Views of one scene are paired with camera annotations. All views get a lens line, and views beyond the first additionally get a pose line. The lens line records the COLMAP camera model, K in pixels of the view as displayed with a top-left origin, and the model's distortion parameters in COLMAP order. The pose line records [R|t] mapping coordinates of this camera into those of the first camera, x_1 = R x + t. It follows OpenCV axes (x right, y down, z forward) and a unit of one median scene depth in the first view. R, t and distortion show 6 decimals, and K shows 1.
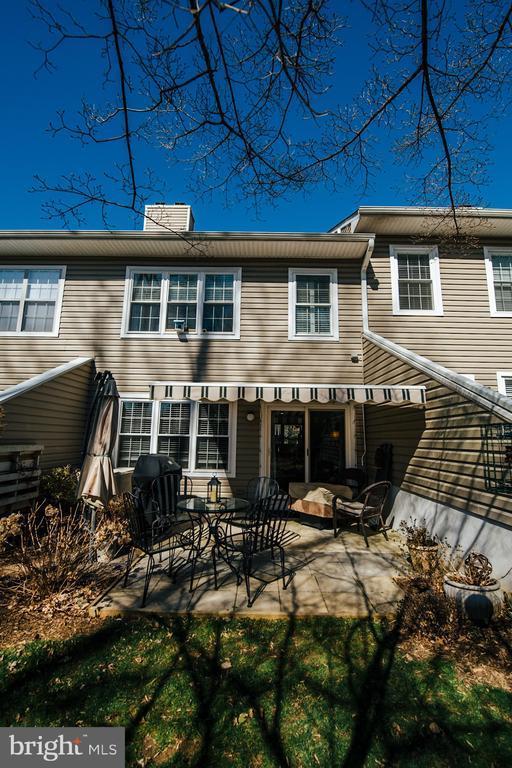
lens RADIAL K [[333.2, 0, 262.1], [0, 333.2, 382.9], [0, 0, 1]] dist [-0.009529, -0.003937]
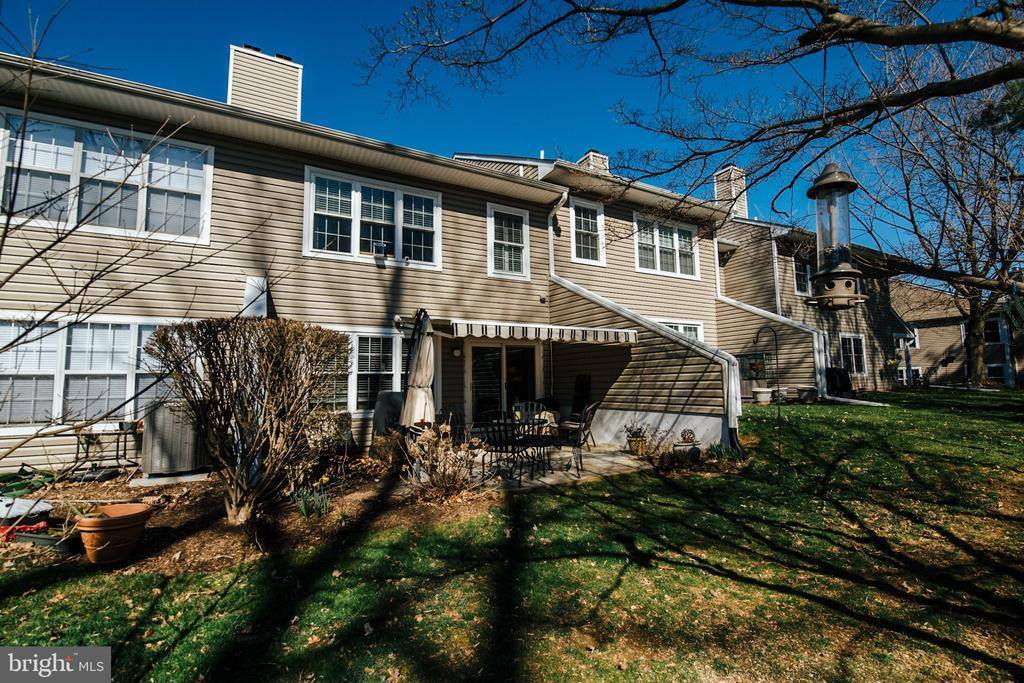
lens RADIAL K [[444.3, 0, 513.8], [0, 444.3, 344.4], [0, 0, 1]] dist [-0.009529, -0.003937]
pose [[0.866870, 0.011447, 0.498403, -0.514533], [-0.049975, 0.996696, 0.064030, -0.015024], [-0.496024, -0.080414, 0.864577, -0.213065]]
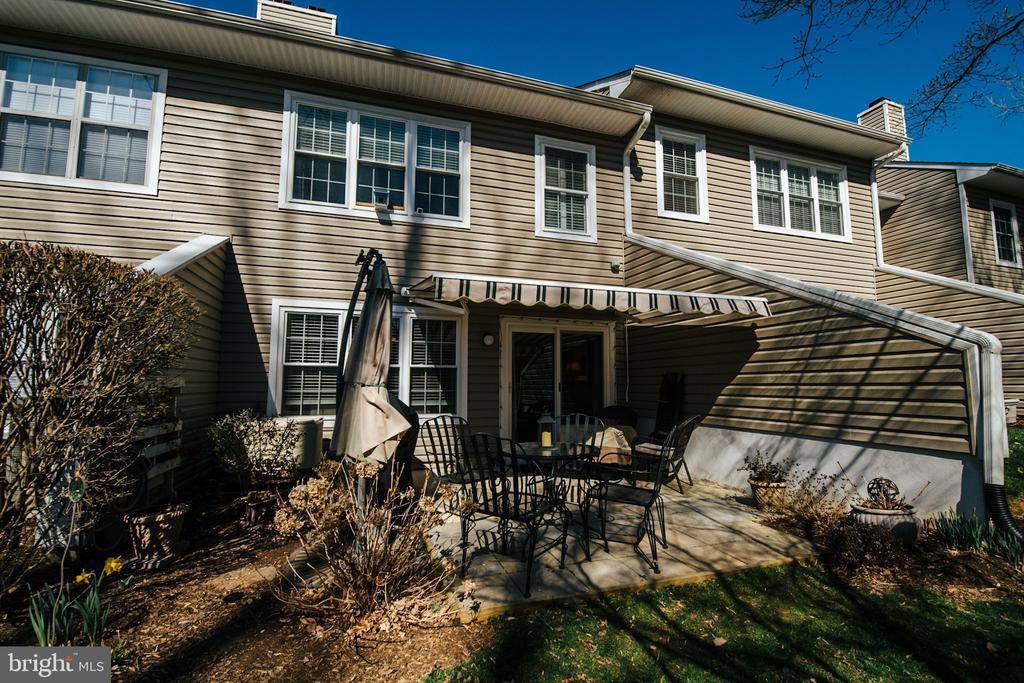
lens RADIAL K [[444.3, 0, 510.3], [0, 444.3, 345.0], [0, 0, 1]] dist [-0.009529, -0.003937]
pose [[0.951581, 0.012747, 0.307133, -0.266009], [-0.037184, 0.996576, 0.073843, 0.038634], [-0.305140, -0.081688, 0.948798, 0.075534]]
